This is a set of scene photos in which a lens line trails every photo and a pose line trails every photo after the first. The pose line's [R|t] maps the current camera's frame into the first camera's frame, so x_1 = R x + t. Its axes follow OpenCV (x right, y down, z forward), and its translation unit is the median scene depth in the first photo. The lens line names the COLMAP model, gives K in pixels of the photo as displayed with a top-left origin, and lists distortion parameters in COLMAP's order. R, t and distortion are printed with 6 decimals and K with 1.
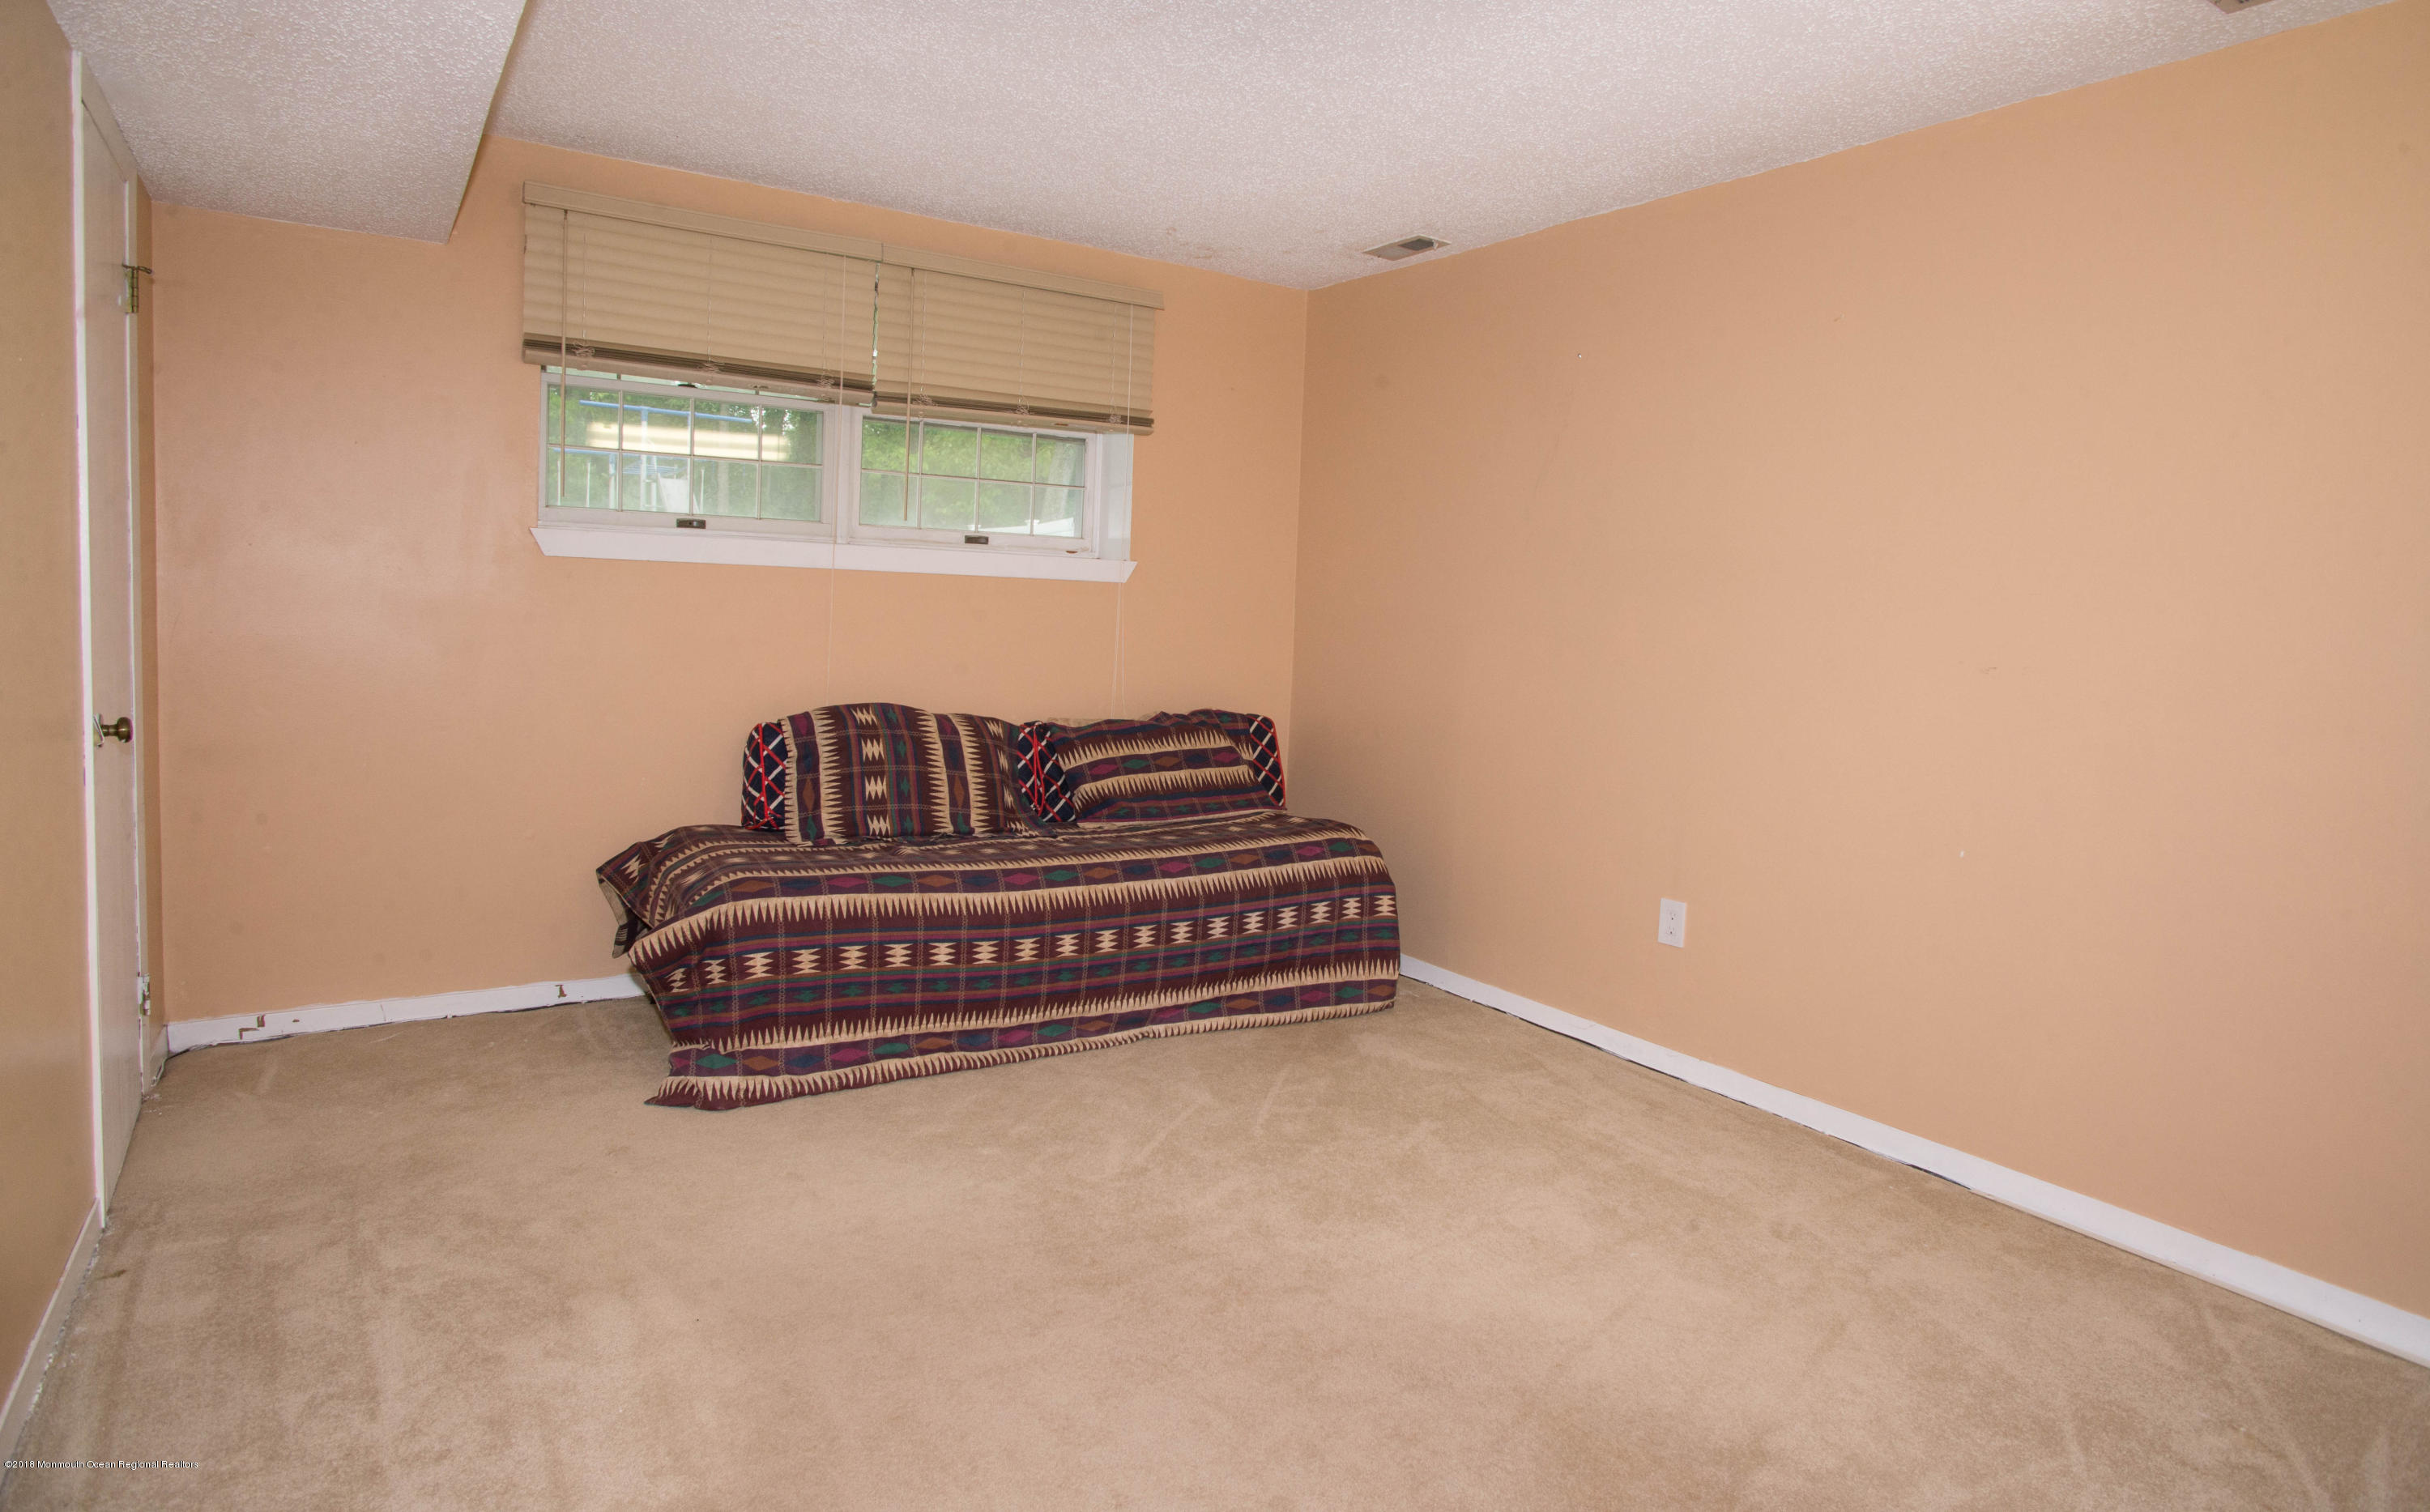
lens RADIAL K [[1348.8, 0, 1213.6], [0, 1348.8, 715.4], [0, 0, 1]] dist [-0.106879, 0.000221]
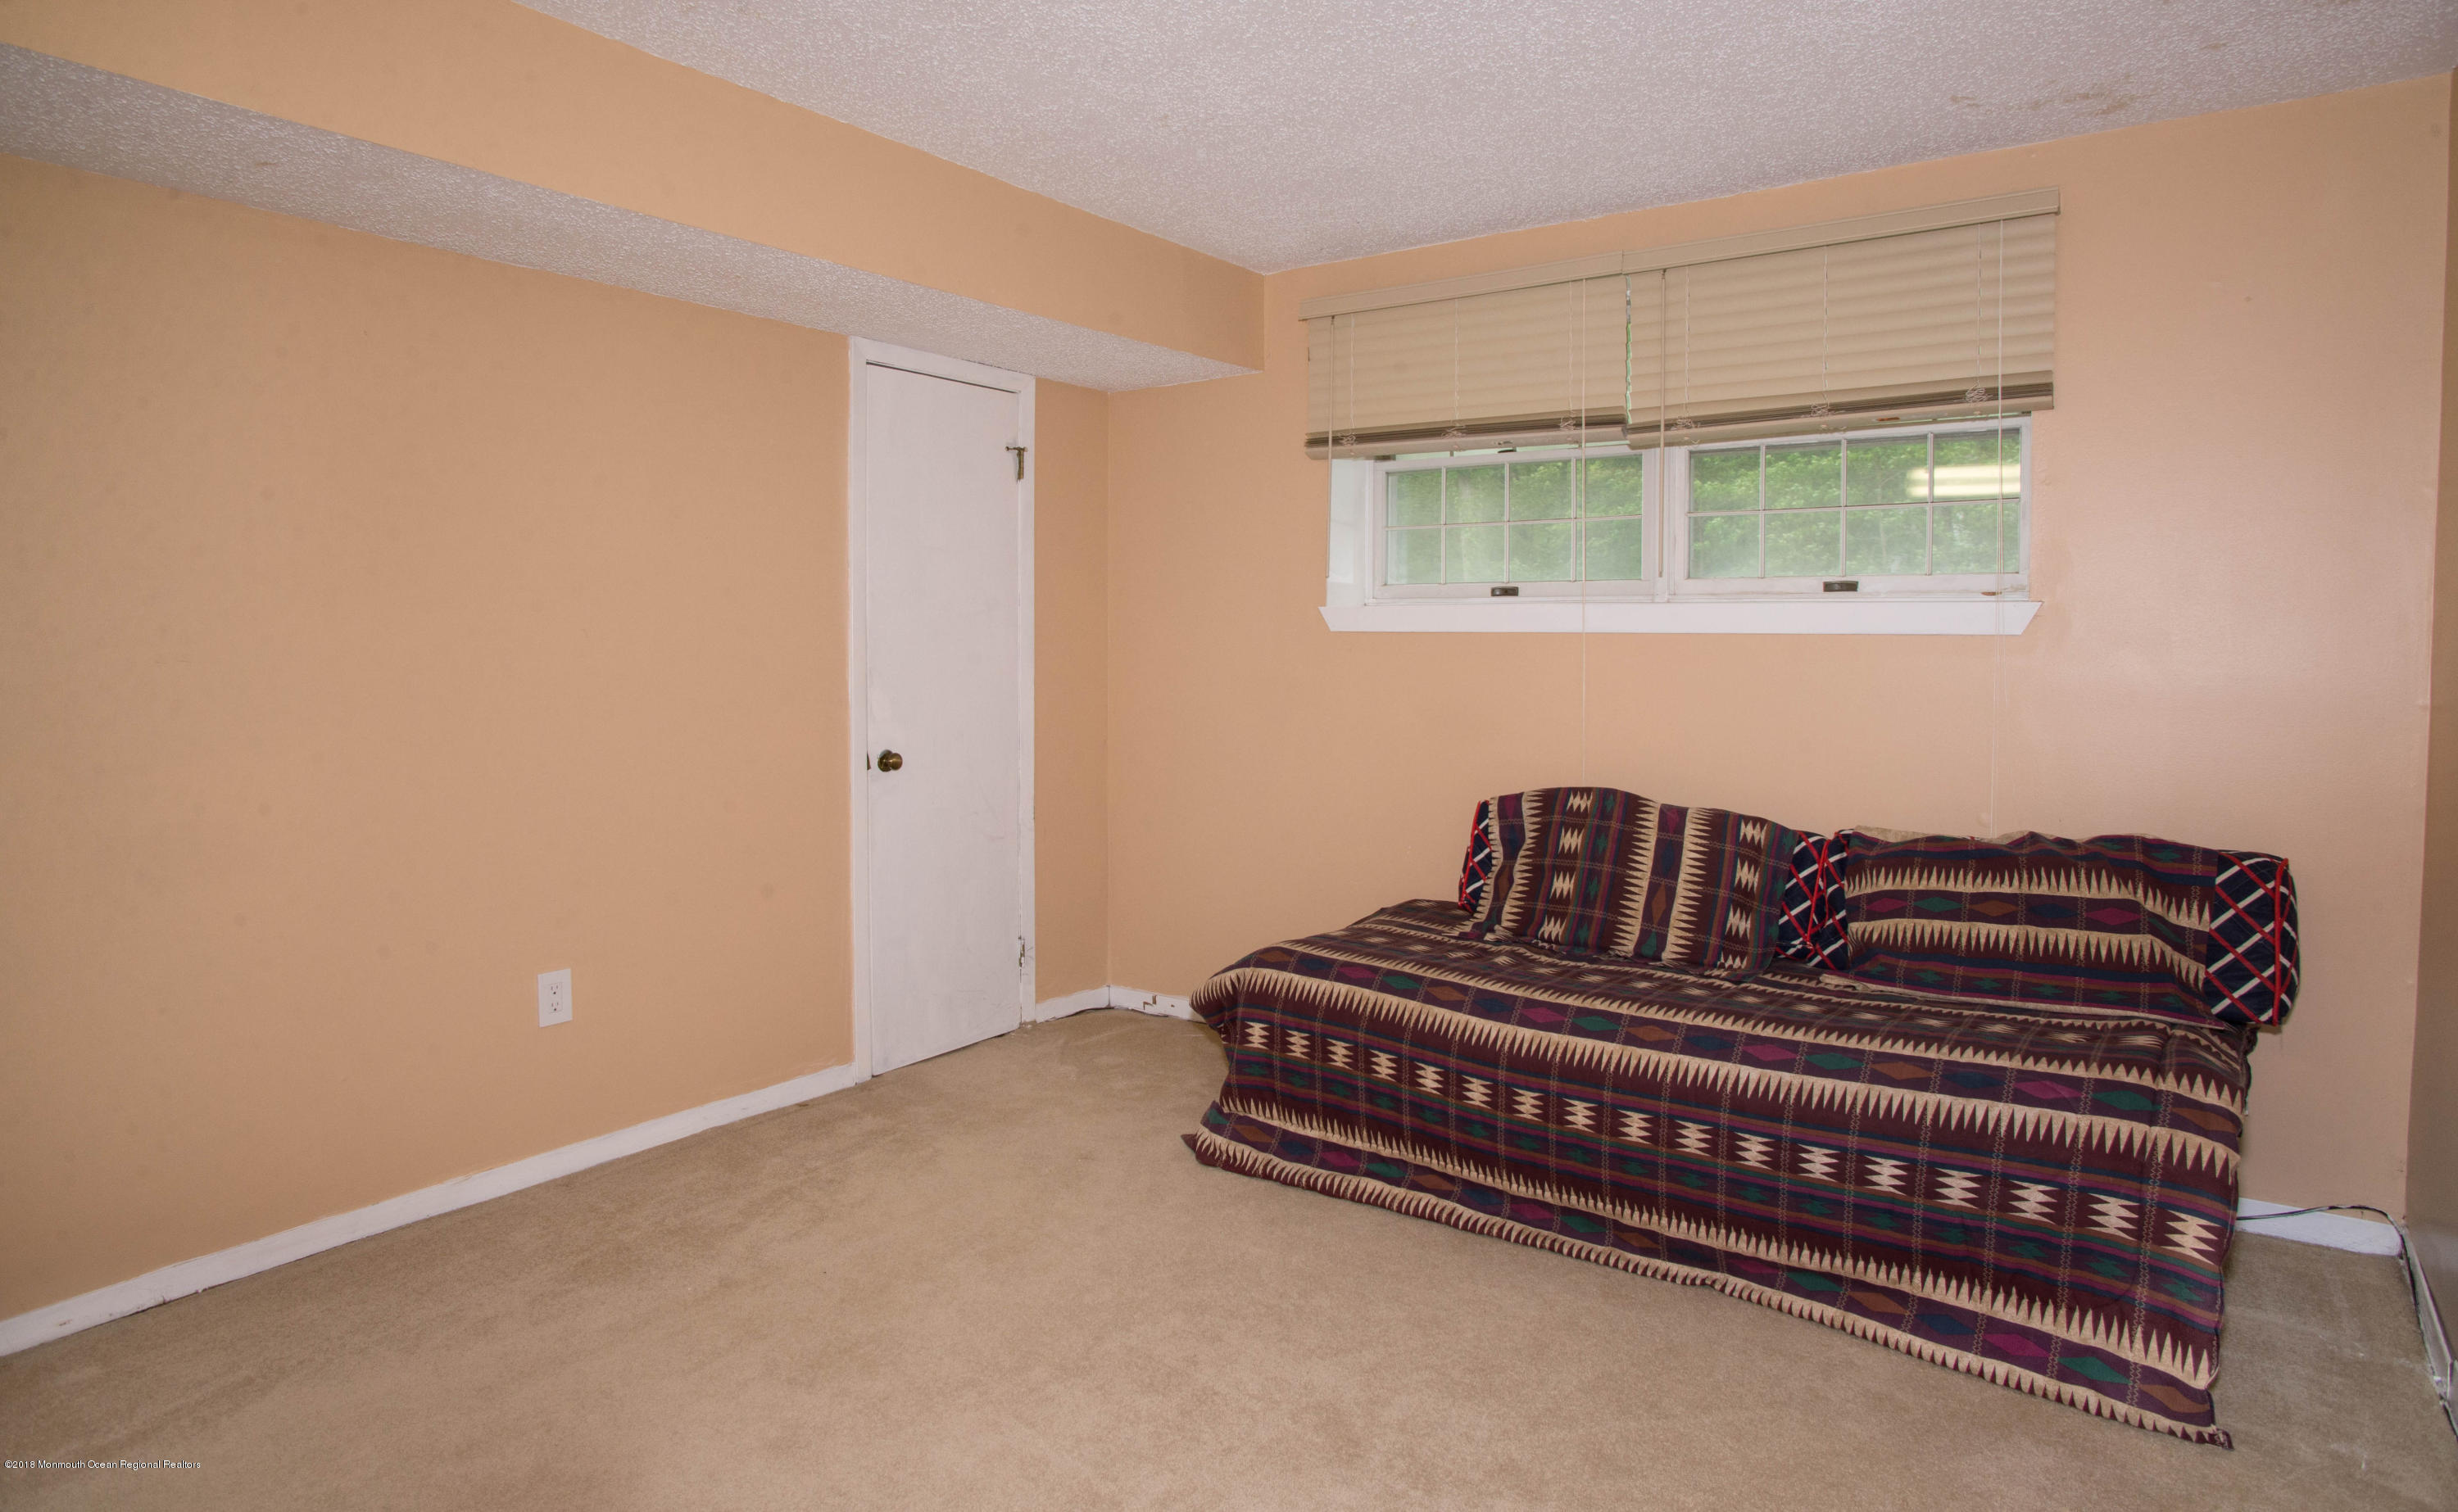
lens RADIAL K [[1391.0, 0, 1229.8], [0, 1391.0, 693.3], [0, 0, 1]] dist [-0.090220, 0.063178]
pose [[0.361666, -0.002924, -0.932303, 0.489842], [-0.064065, 0.997553, -0.027981, -0.029962], [0.930104, 0.069848, 0.360594, 0.462961]]
